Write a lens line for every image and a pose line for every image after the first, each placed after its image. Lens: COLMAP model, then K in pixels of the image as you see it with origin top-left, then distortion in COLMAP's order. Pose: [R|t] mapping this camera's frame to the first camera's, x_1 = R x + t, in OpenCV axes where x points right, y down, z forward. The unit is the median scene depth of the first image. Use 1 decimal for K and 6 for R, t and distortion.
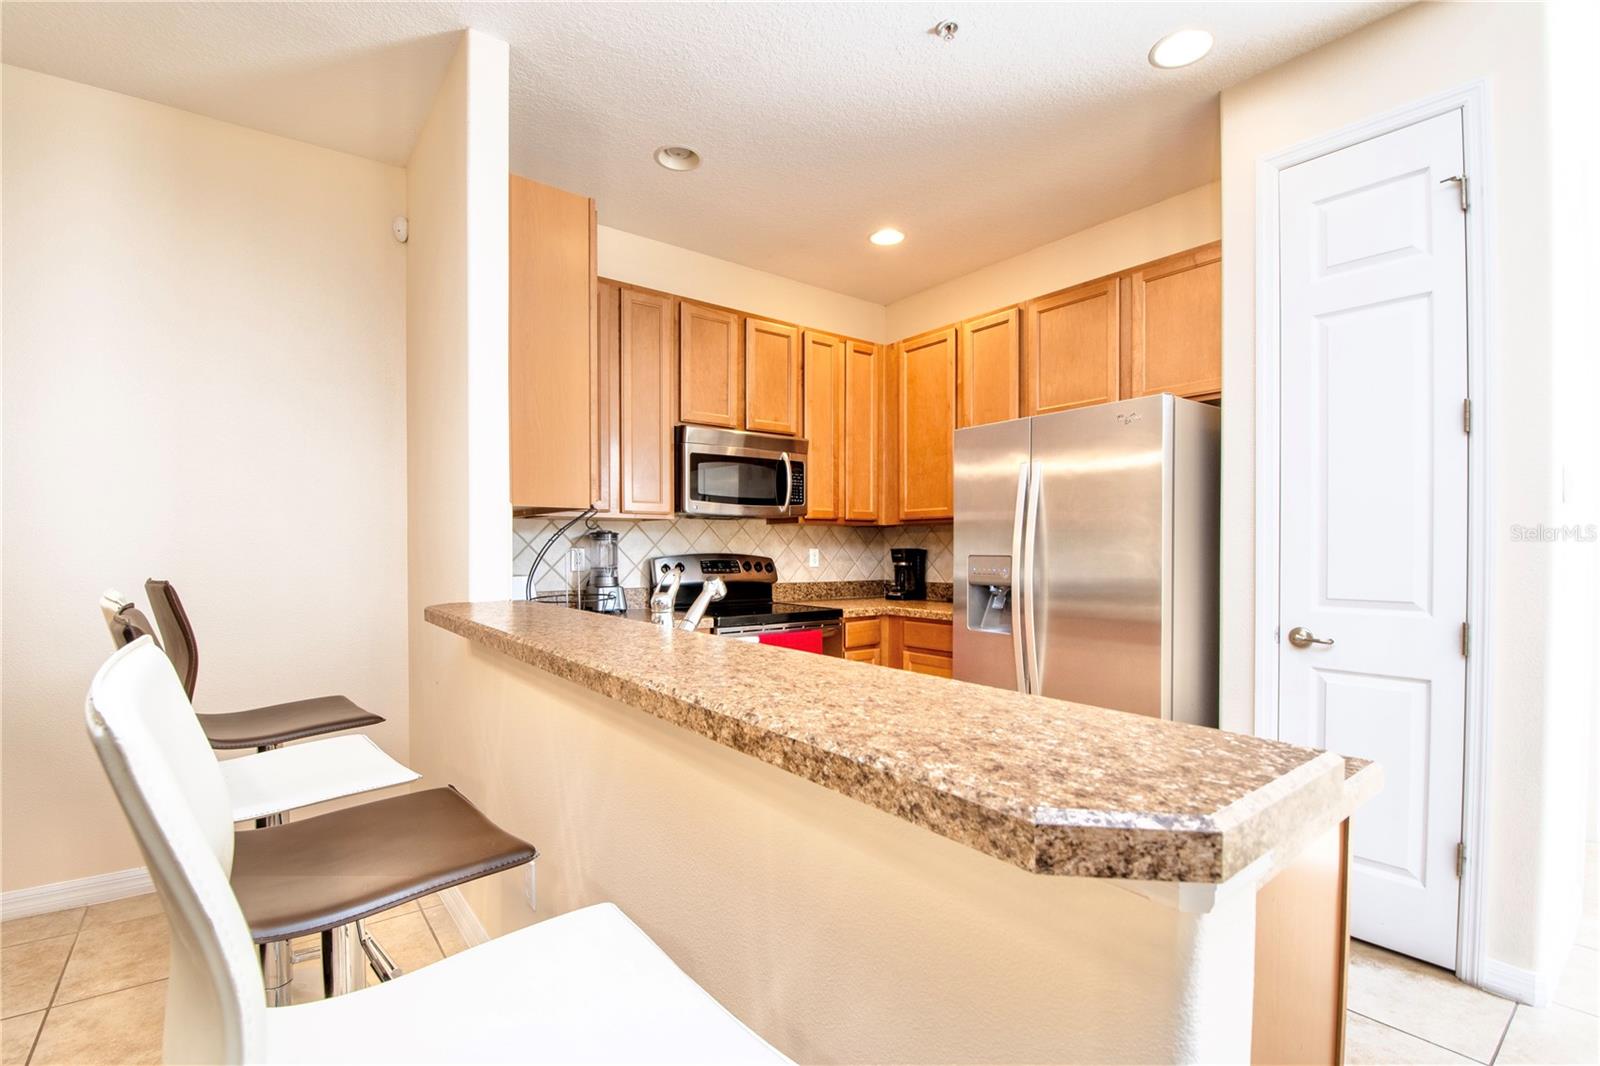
lens RADIAL K [[707.9, 0, 769.8], [0, 707.9, 558.6], [0, 0, 1]] dist [0.019483, -0.026106]
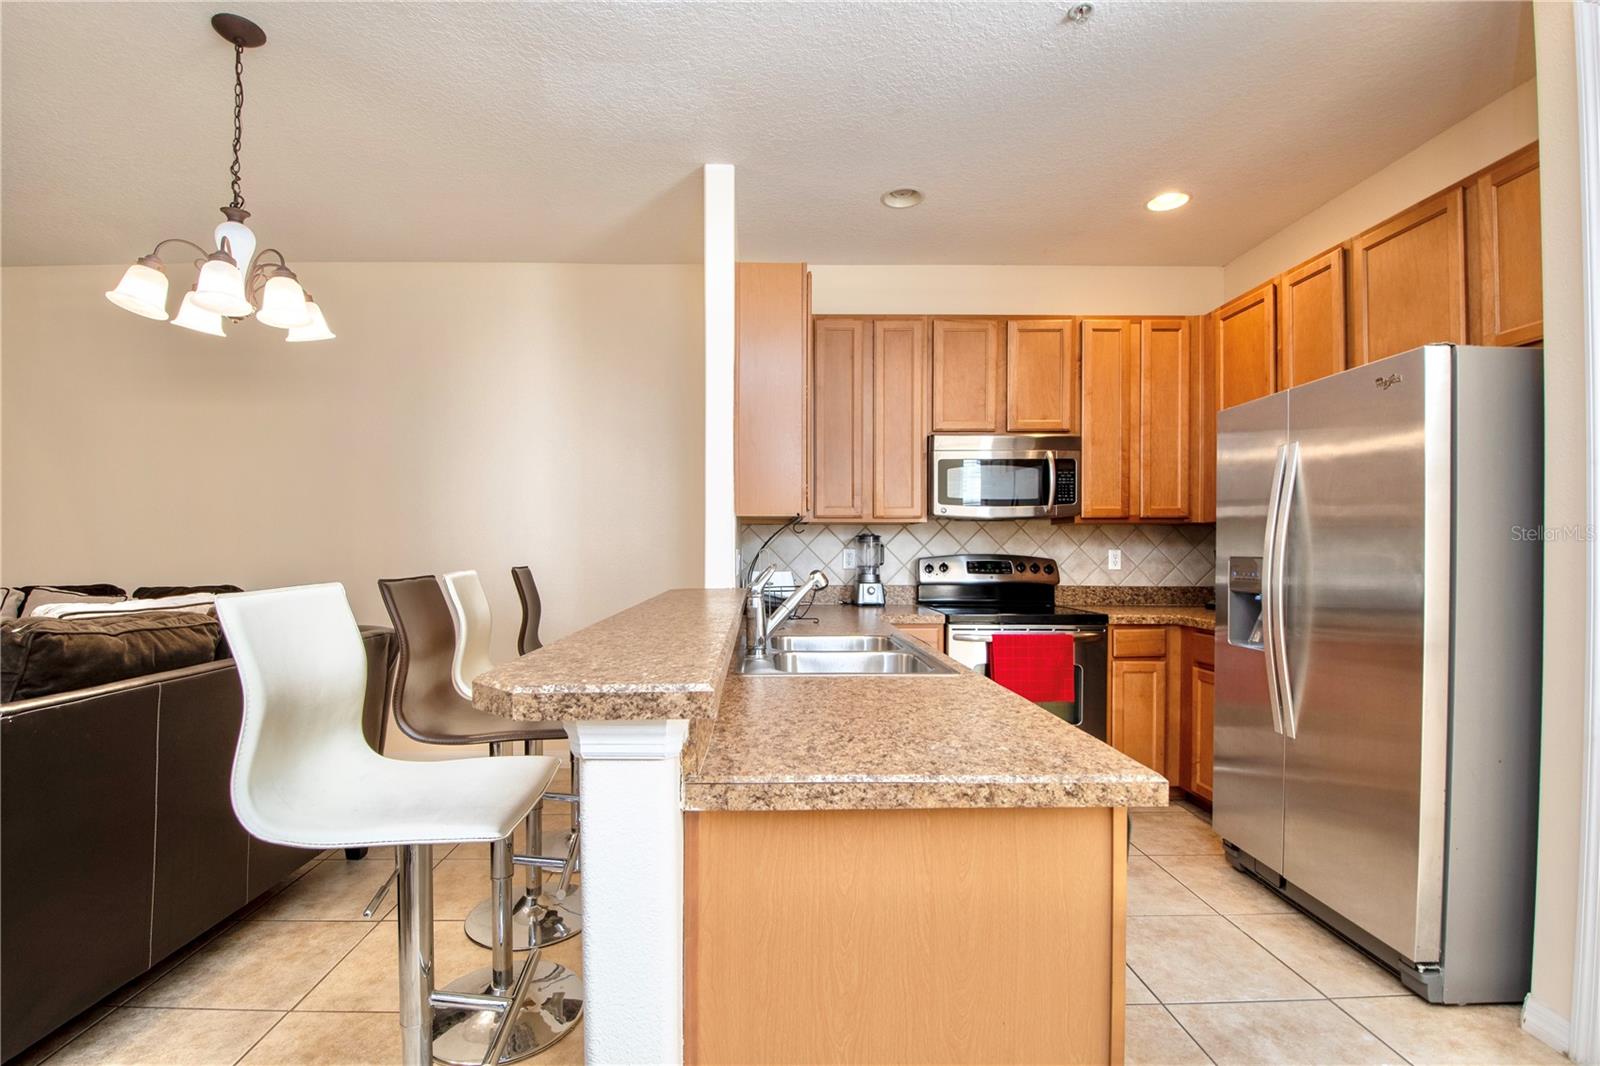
lens RADIAL K [[708.5, 0, 766.3], [0, 708.5, 559.1], [0, 0, 1]] dist [0.017582, -0.020313]
pose [[0.812934, 0.008169, -0.582298, 0.278185], [-0.009338, 0.999956, 0.000992, 0.001734], [0.582281, 0.004631, 0.812974, -0.020535]]
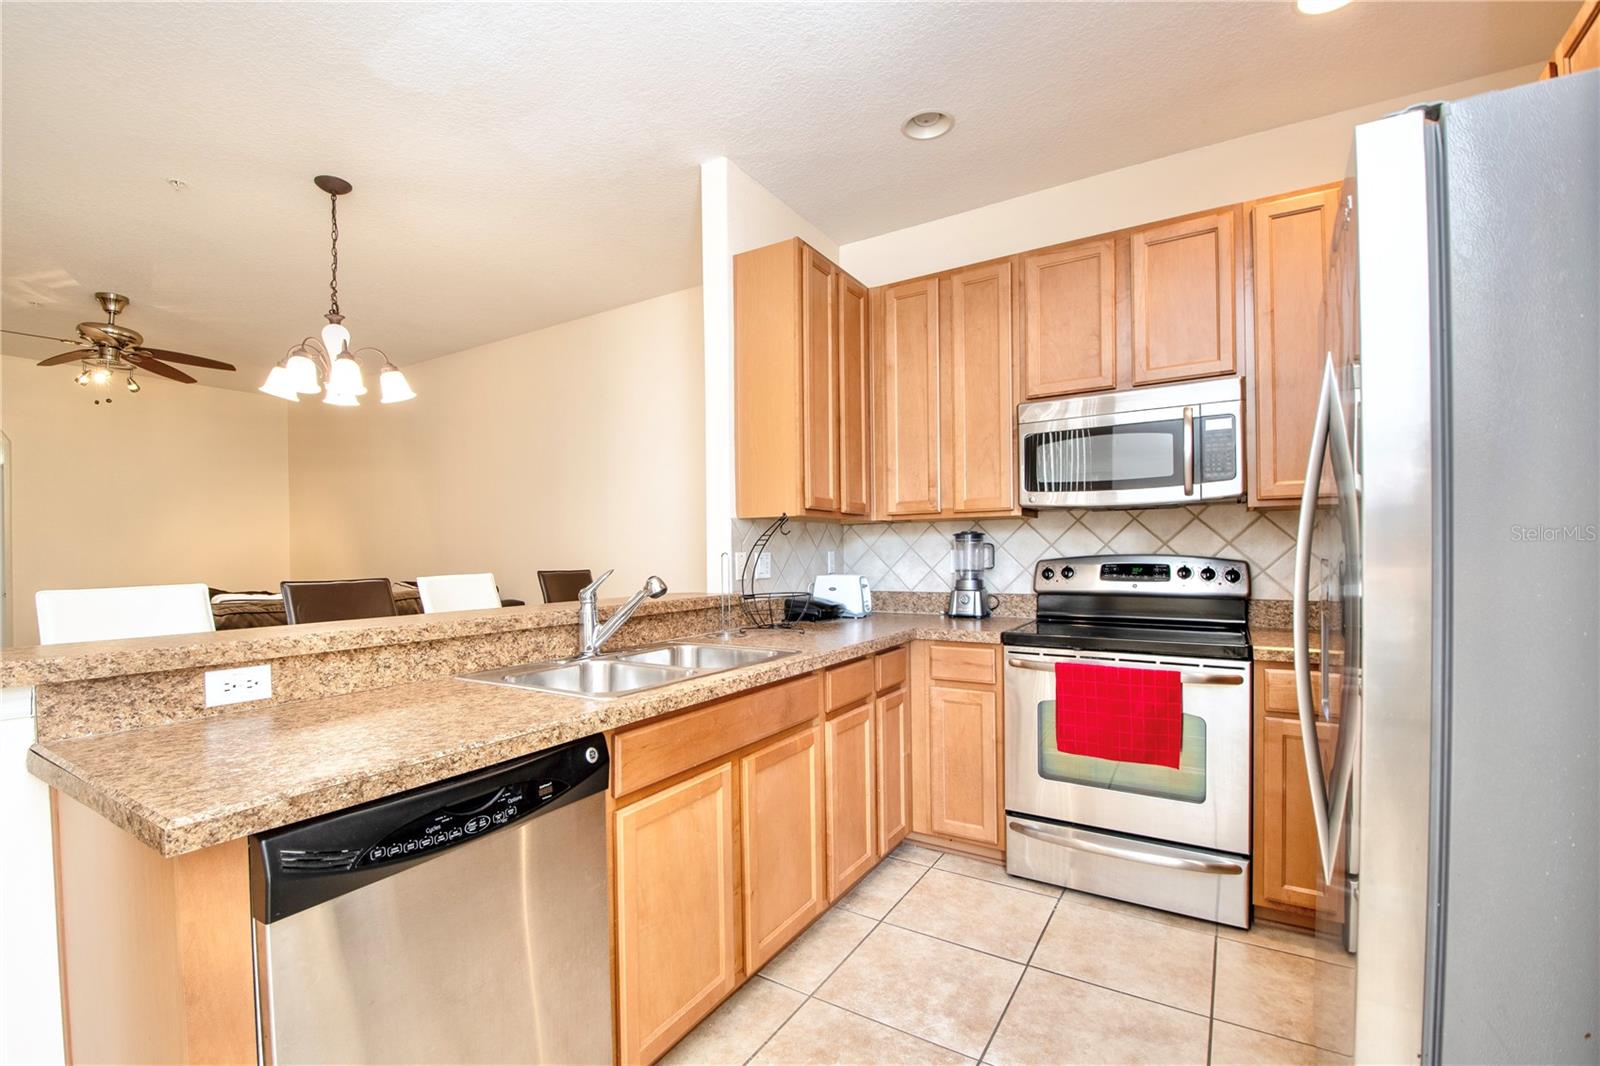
lens RADIAL K [[707.9, 0, 769.8], [0, 707.9, 558.6], [0, 0, 1]] dist [0.019483, -0.026106]
pose [[0.349430, 0.003413, -0.936956, 0.527108], [-0.003112, 0.999992, 0.002482, -0.003997], [0.936957, 0.002049, 0.349438, 0.390042]]
